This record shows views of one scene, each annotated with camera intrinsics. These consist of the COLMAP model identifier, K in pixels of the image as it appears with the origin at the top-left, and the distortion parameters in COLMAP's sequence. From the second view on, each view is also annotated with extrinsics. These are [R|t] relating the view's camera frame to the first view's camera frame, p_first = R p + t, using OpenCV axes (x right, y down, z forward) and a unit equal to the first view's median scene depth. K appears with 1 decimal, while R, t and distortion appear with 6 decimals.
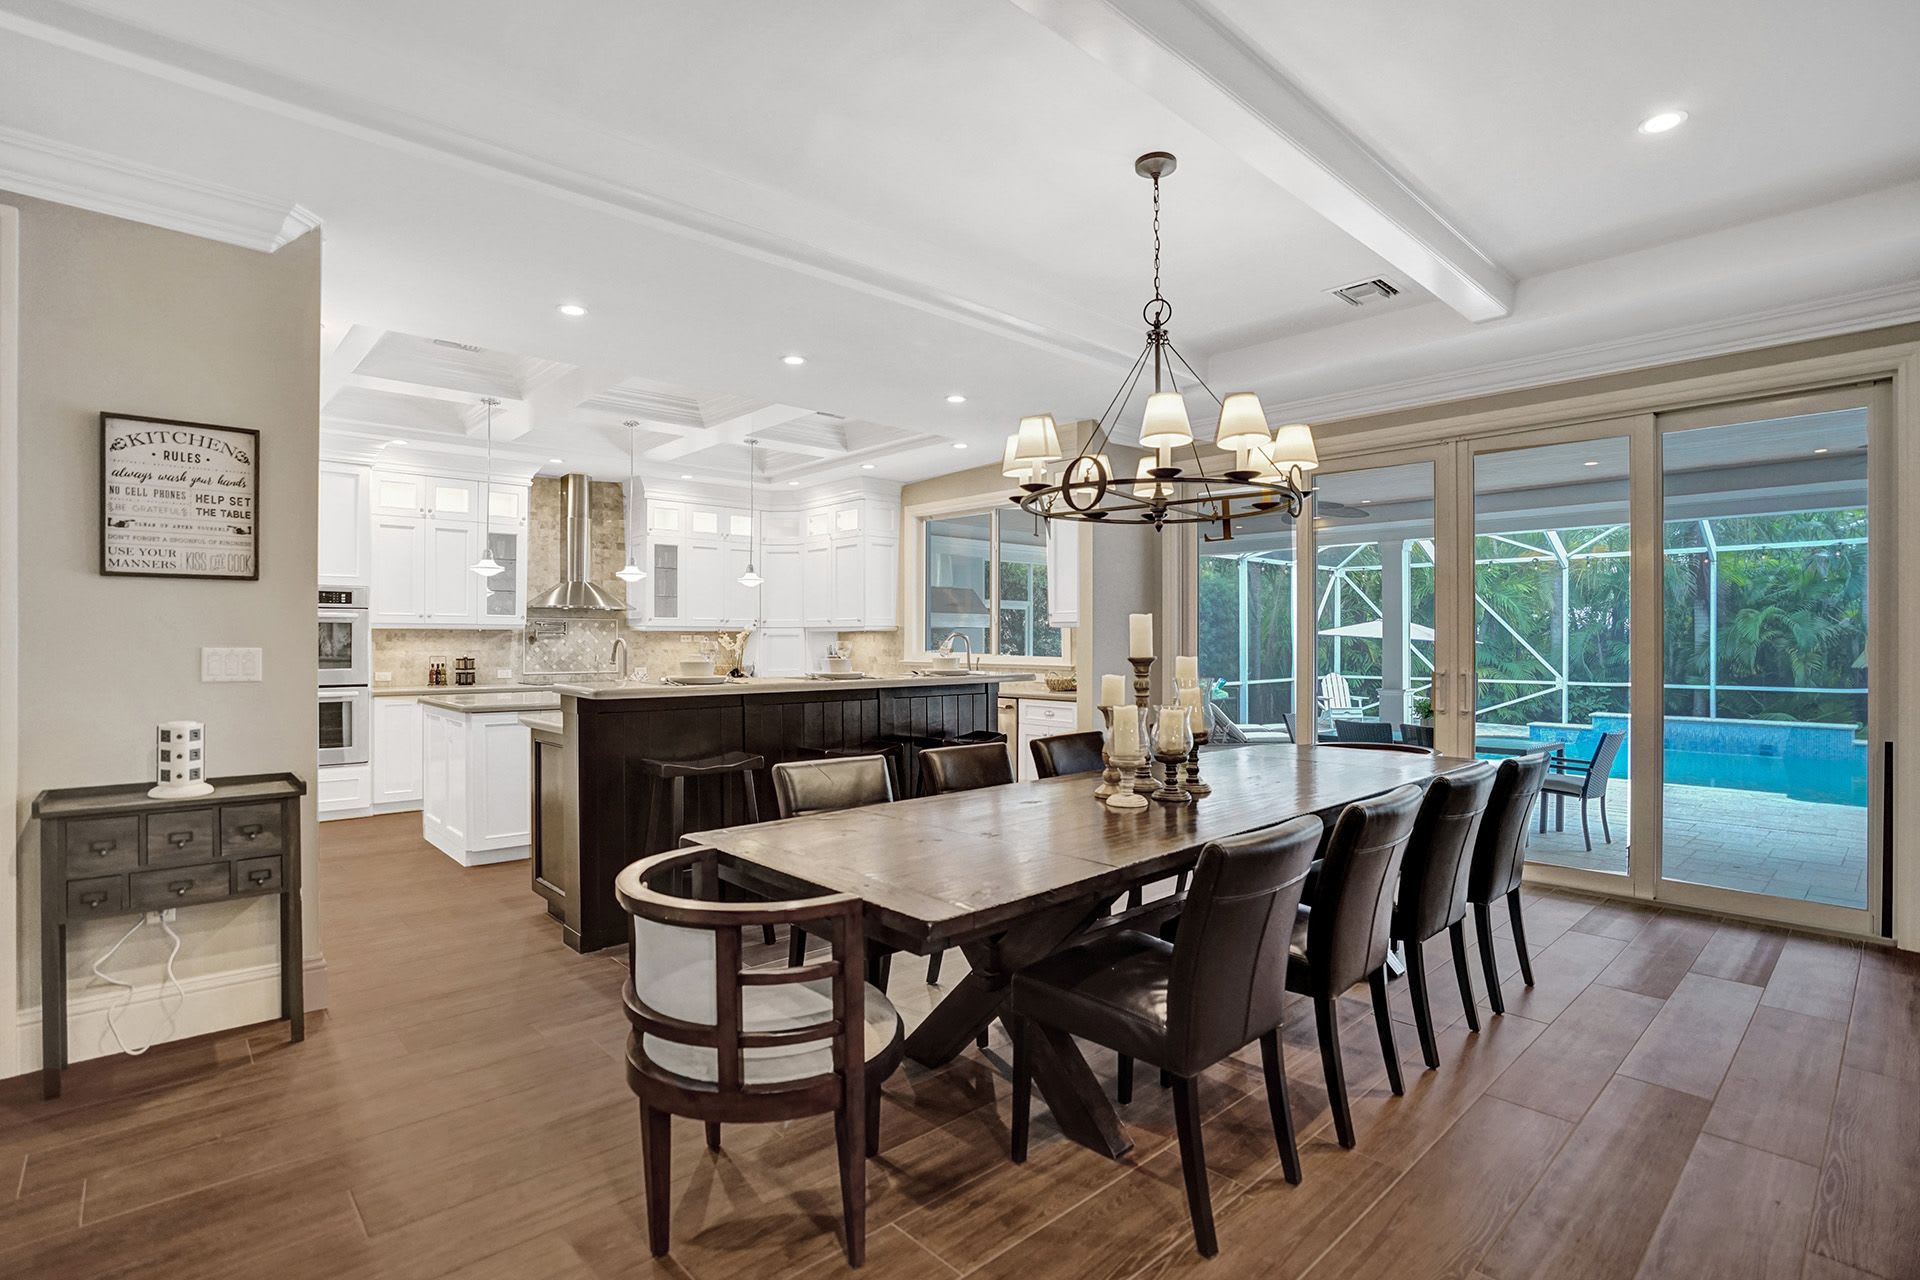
lens RADIAL K [[921.5, 0, 960.0], [0, 921.5, 640.0], [0, 0, 1]] dist [-0.071377, 0.028100]
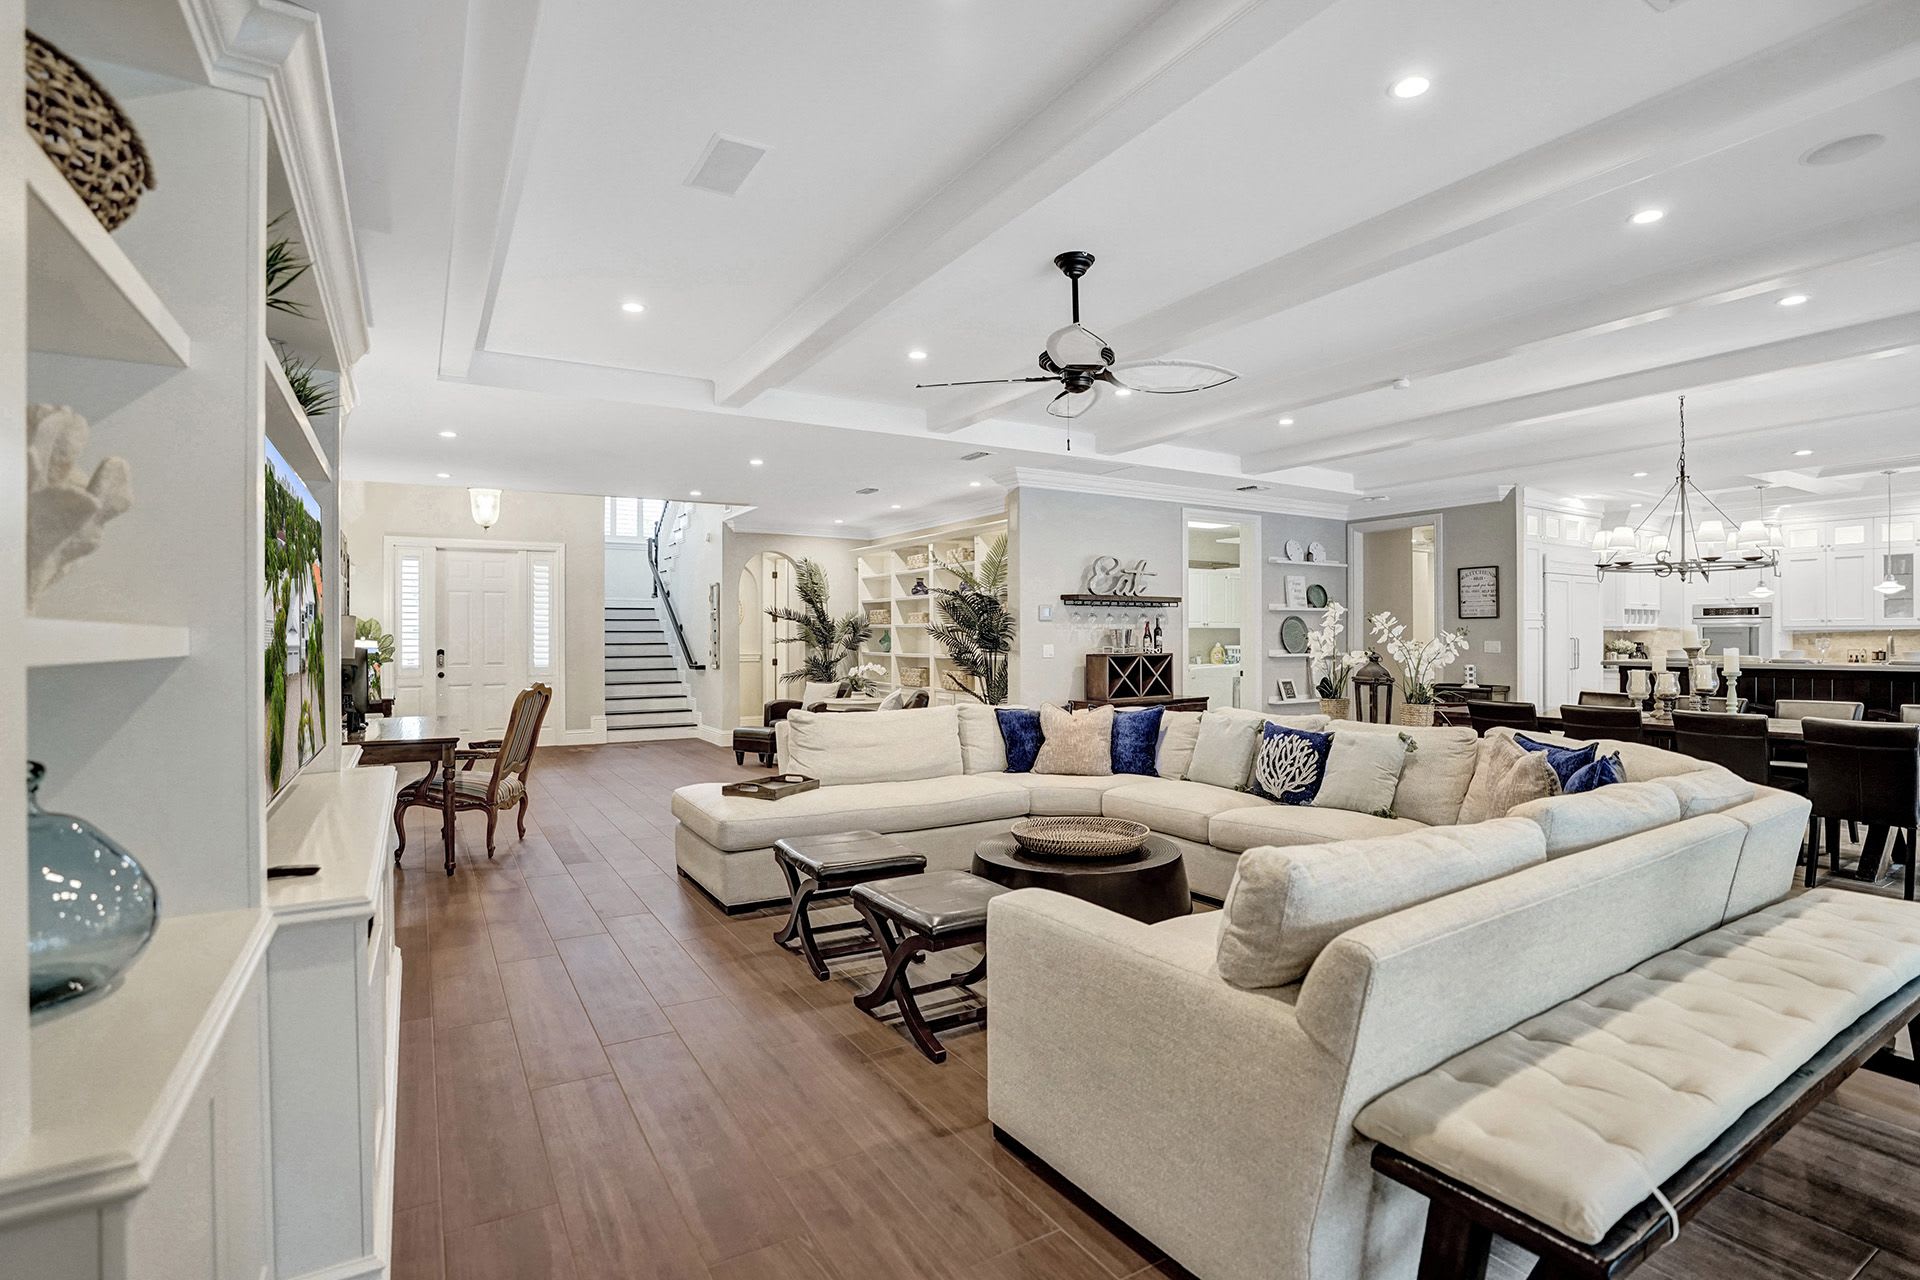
lens RADIAL K [[942.4, 0, 954.0], [0, 942.4, 654.1], [0, 0, 1]] dist [-0.045115, 0.010853]
pose [[-0.218117, 0.016876, -0.975777, 1.029876], [0.003027, 0.999857, 0.016616, -0.001999], [0.975918, 0.000671, -0.218137, -0.023555]]
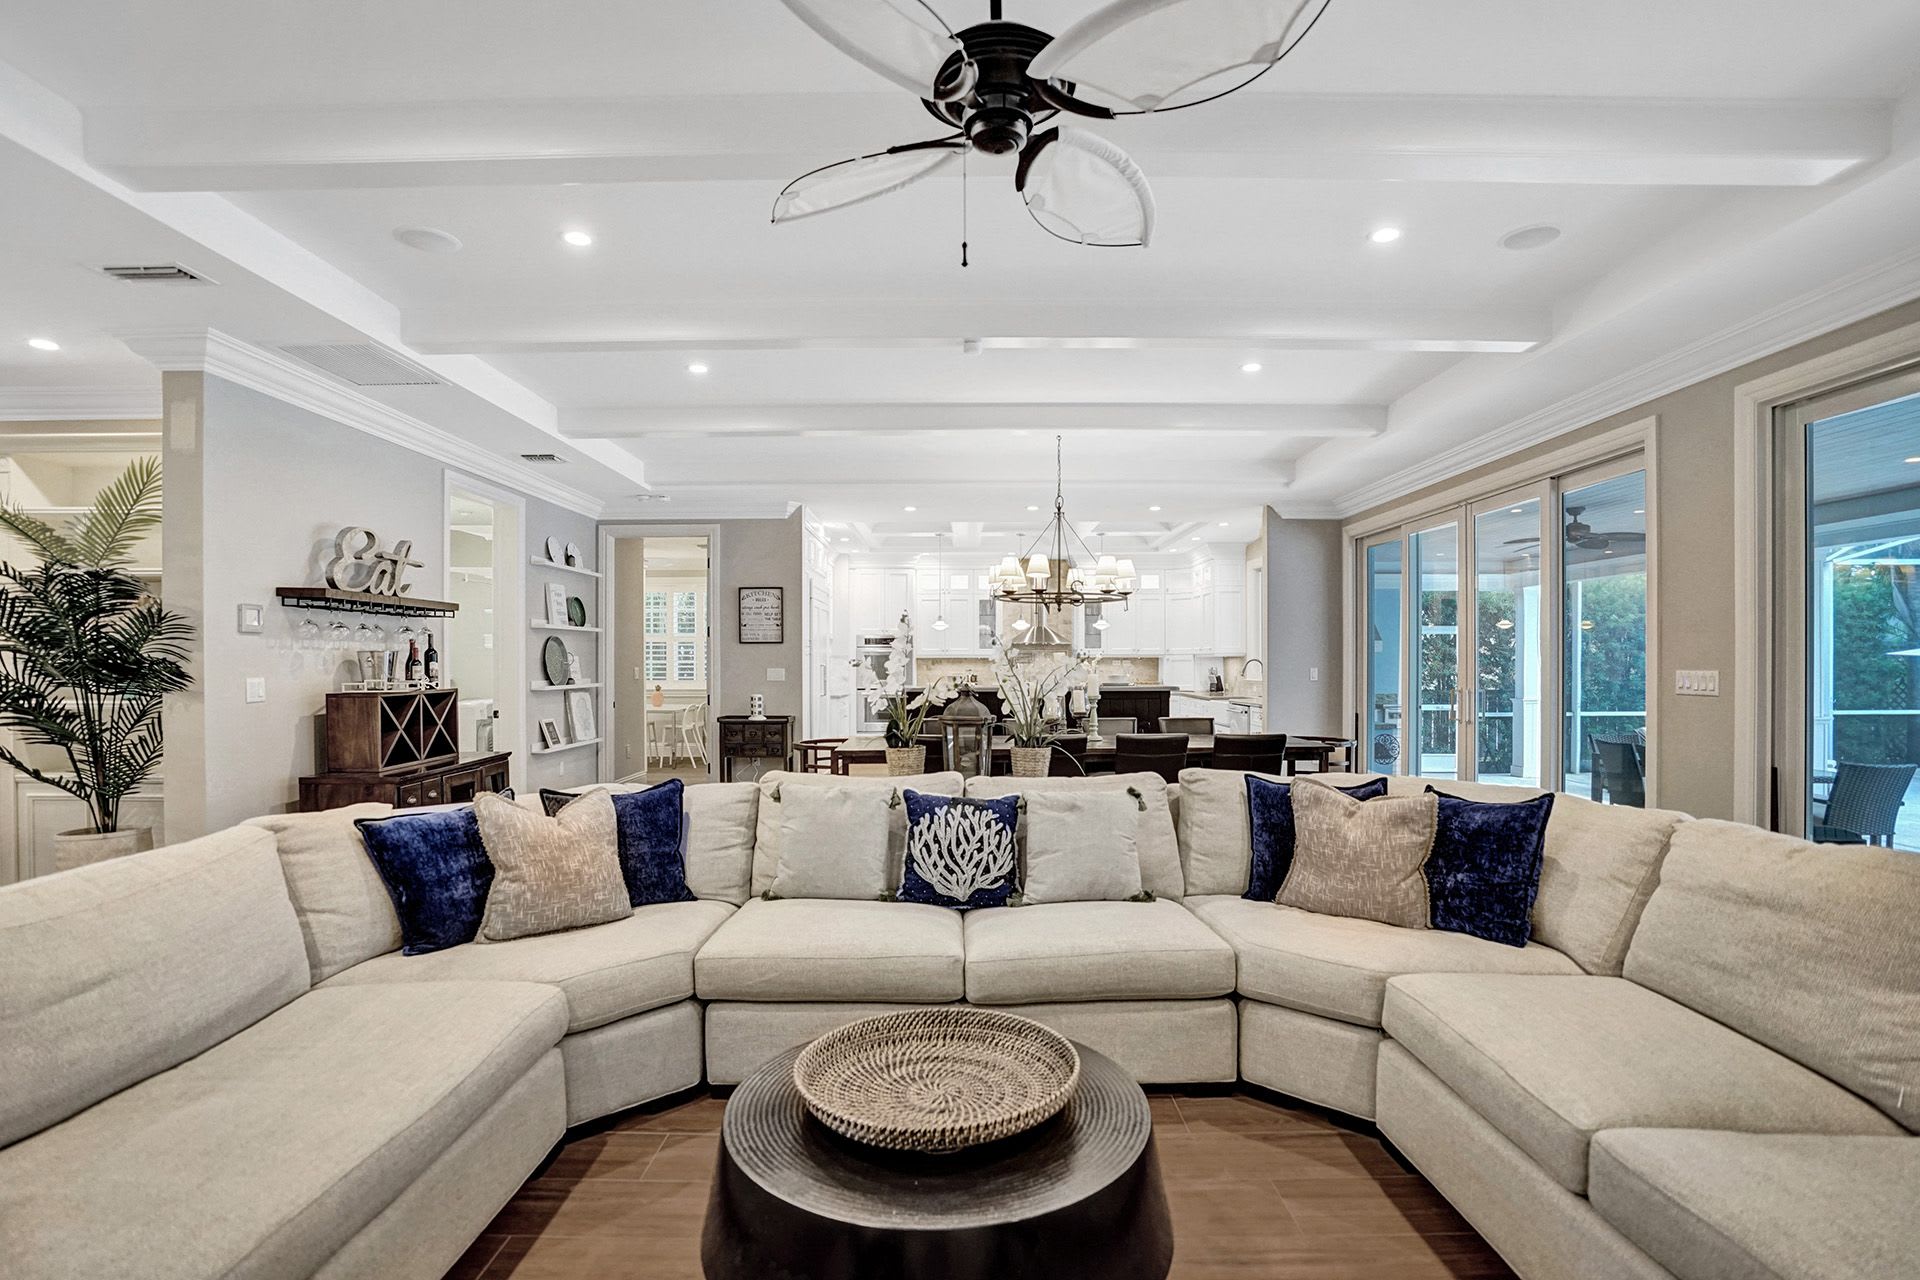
lens RADIAL K [[942.4, 0, 954.0], [0, 942.4, 654.1], [0, 0, 1]] dist [-0.045115, 0.010853]
pose [[0.722283, -0.006649, -0.691566, 0.632437], [0.001079, 0.999963, -0.008488, -0.003826], [0.691597, 0.005385, 0.722263, -0.283165]]
